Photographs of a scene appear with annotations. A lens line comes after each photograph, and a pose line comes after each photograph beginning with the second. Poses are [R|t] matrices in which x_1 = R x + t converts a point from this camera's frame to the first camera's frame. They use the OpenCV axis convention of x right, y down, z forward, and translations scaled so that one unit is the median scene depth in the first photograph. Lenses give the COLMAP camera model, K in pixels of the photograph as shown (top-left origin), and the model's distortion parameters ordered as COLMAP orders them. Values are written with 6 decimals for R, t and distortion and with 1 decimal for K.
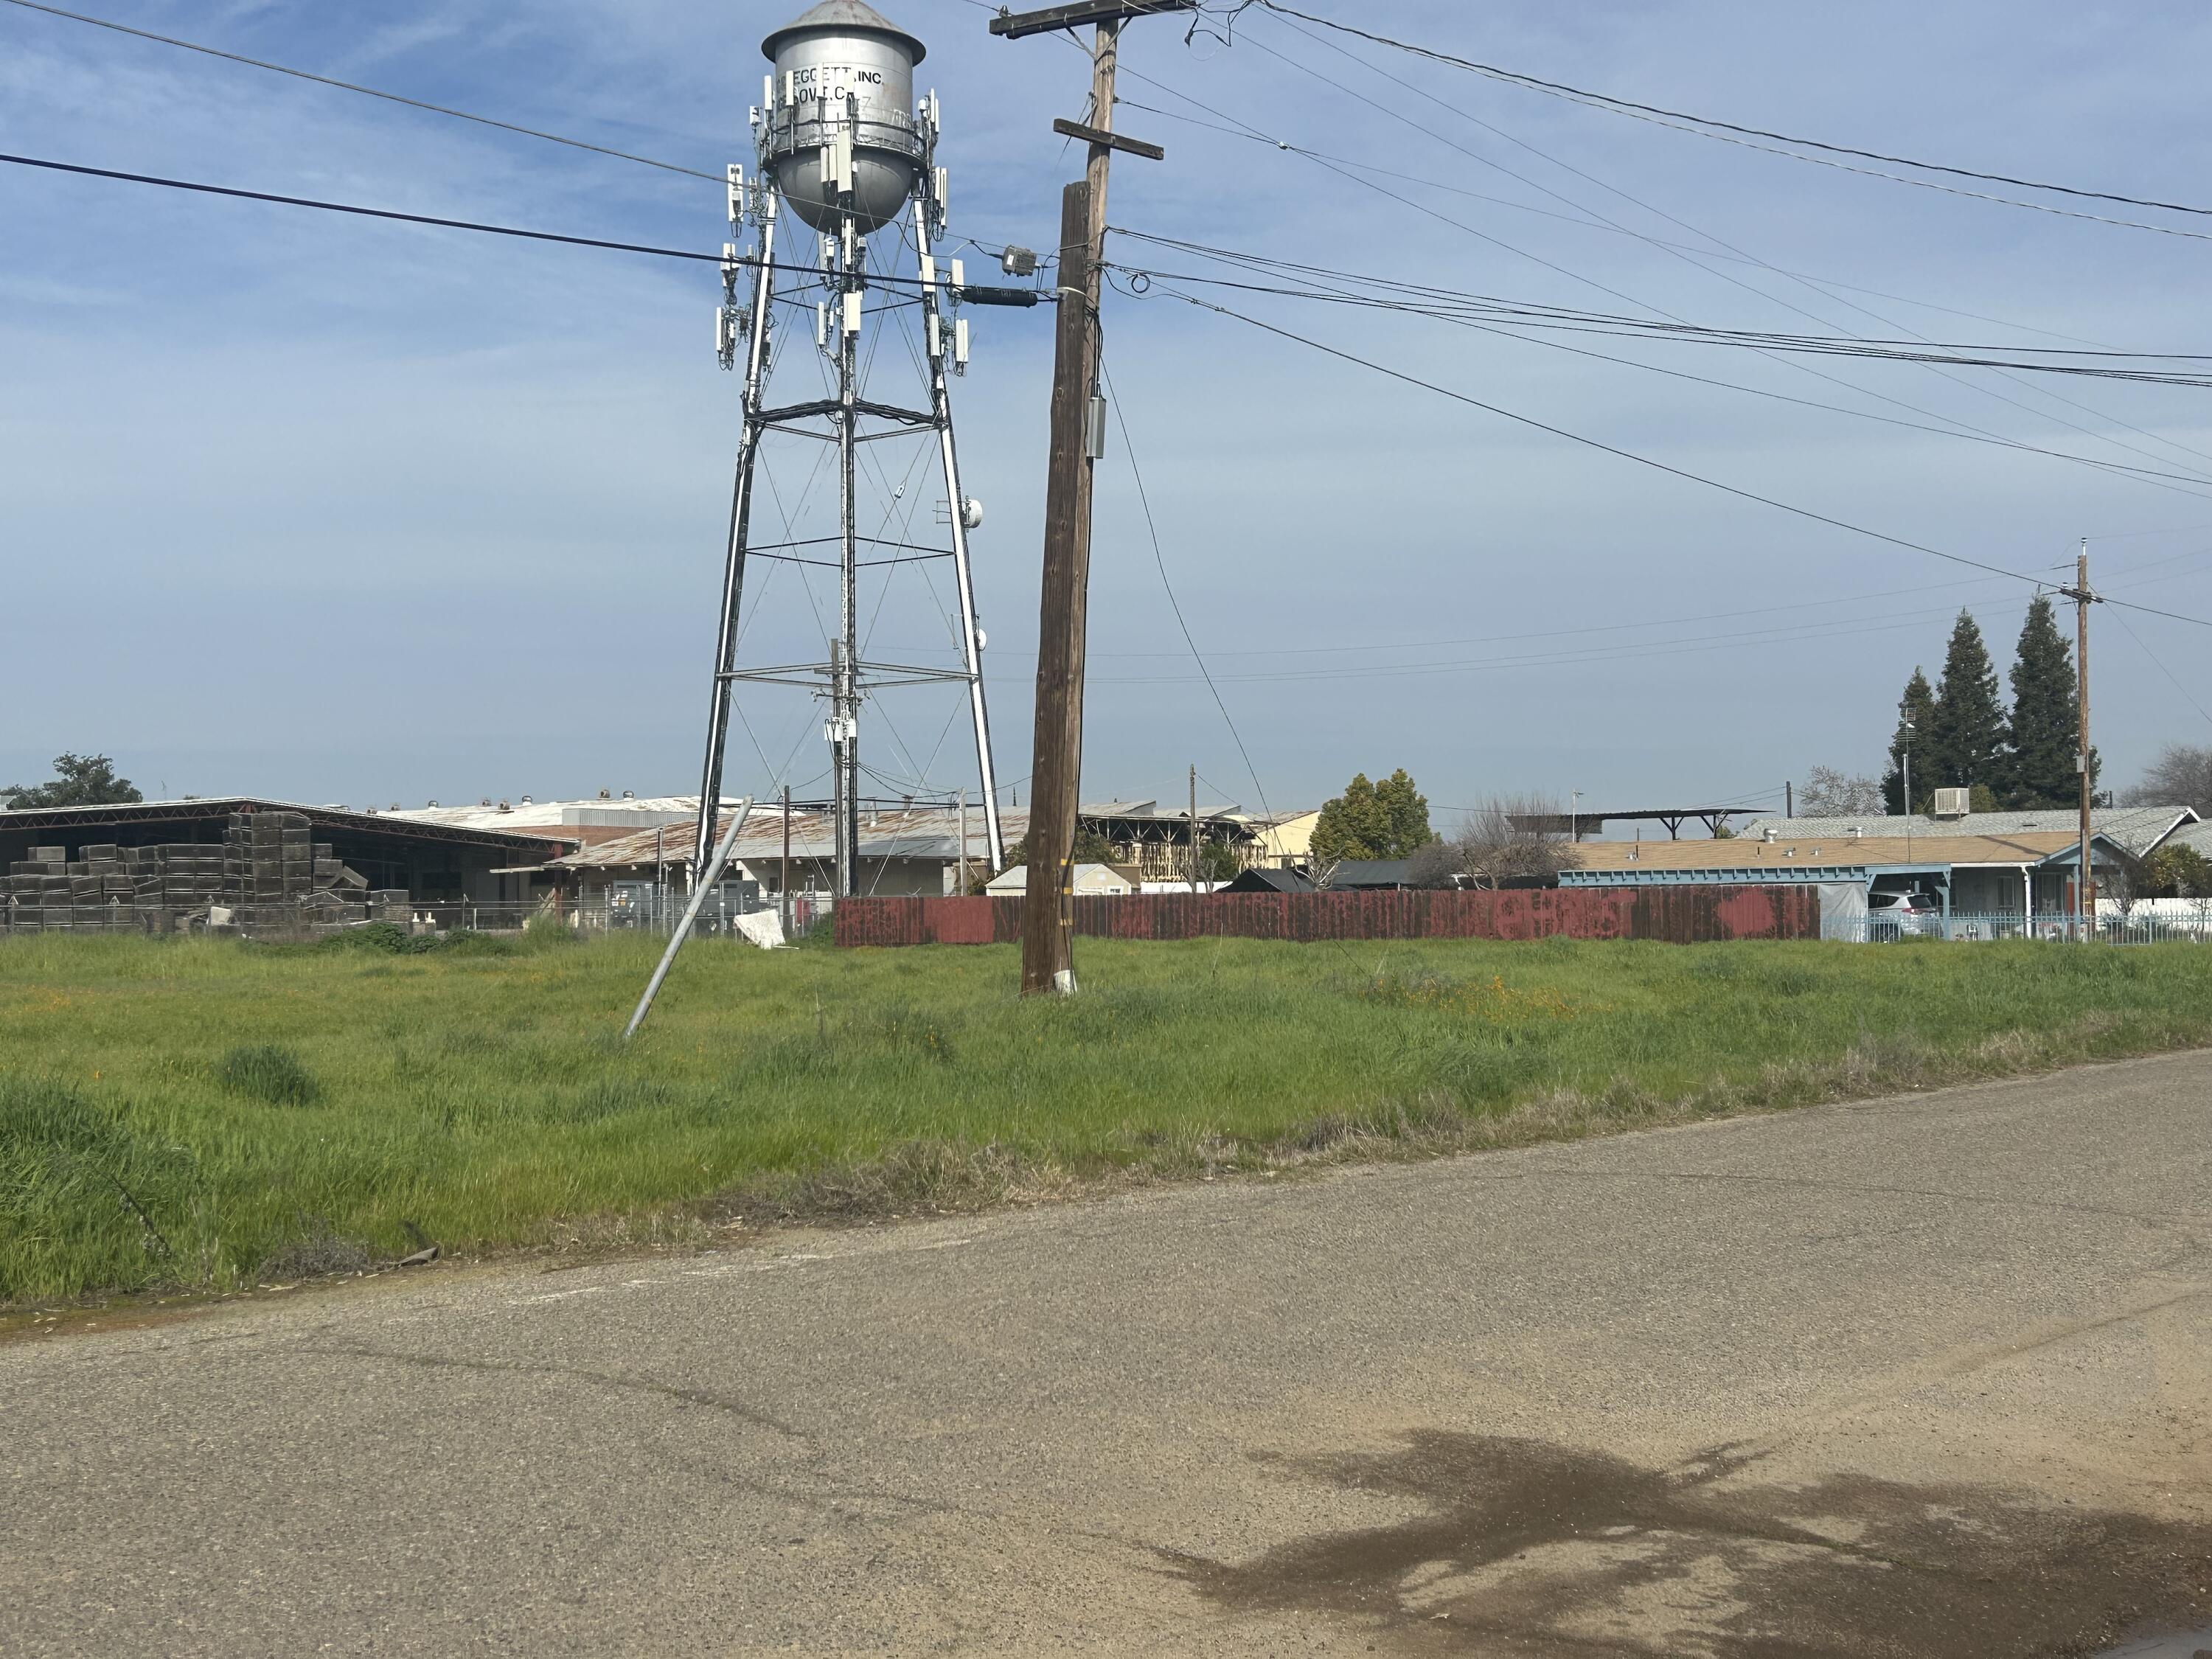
lens RADIAL K [[2668.1, 0, 1106.9], [0, 2668.1, 833.5], [0, 0, 1]] dist [0.141200, 0.000000]
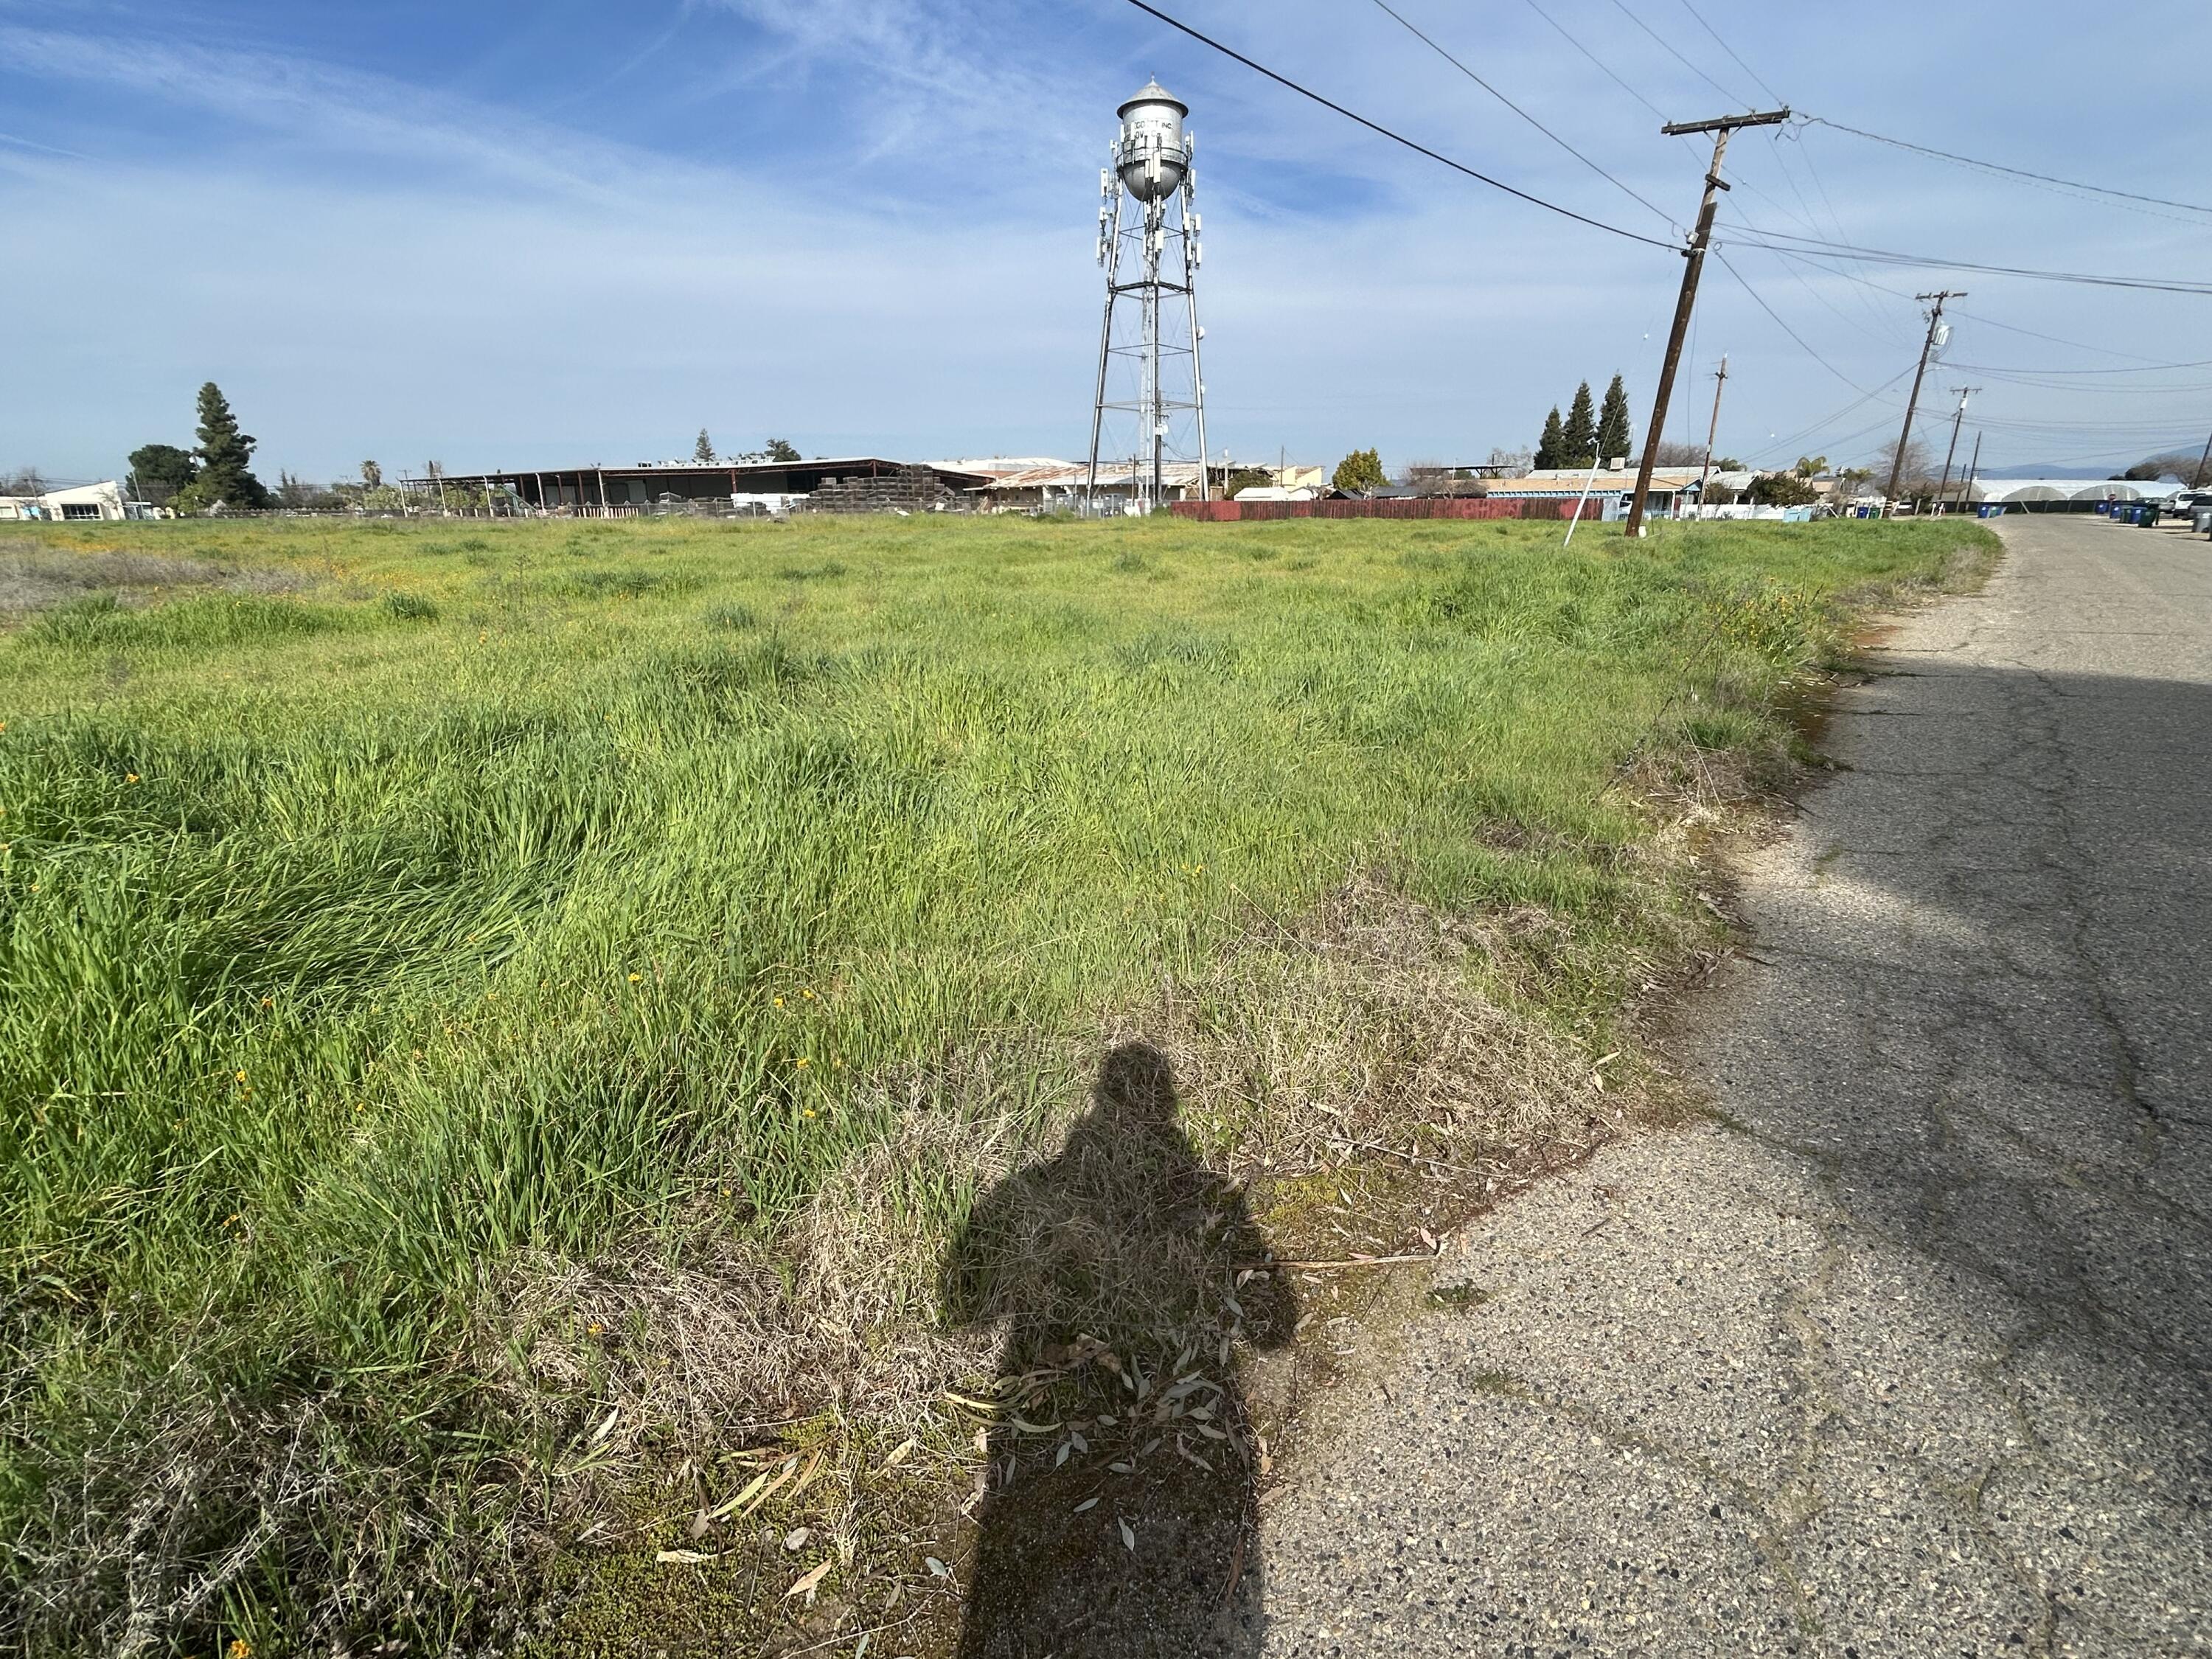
lens RADIAL K [[1049.4, 0, 1103.1], [0, 1049.4, 820.3], [0, 0, 1]] dist [-0.003259, 0.000667]
pose [[0.999581, 0.014508, -0.025046, -0.109814], [-0.005959, 0.949919, 0.312440, 0.001164], [0.028325, -0.312160, 0.949607, -0.026099]]
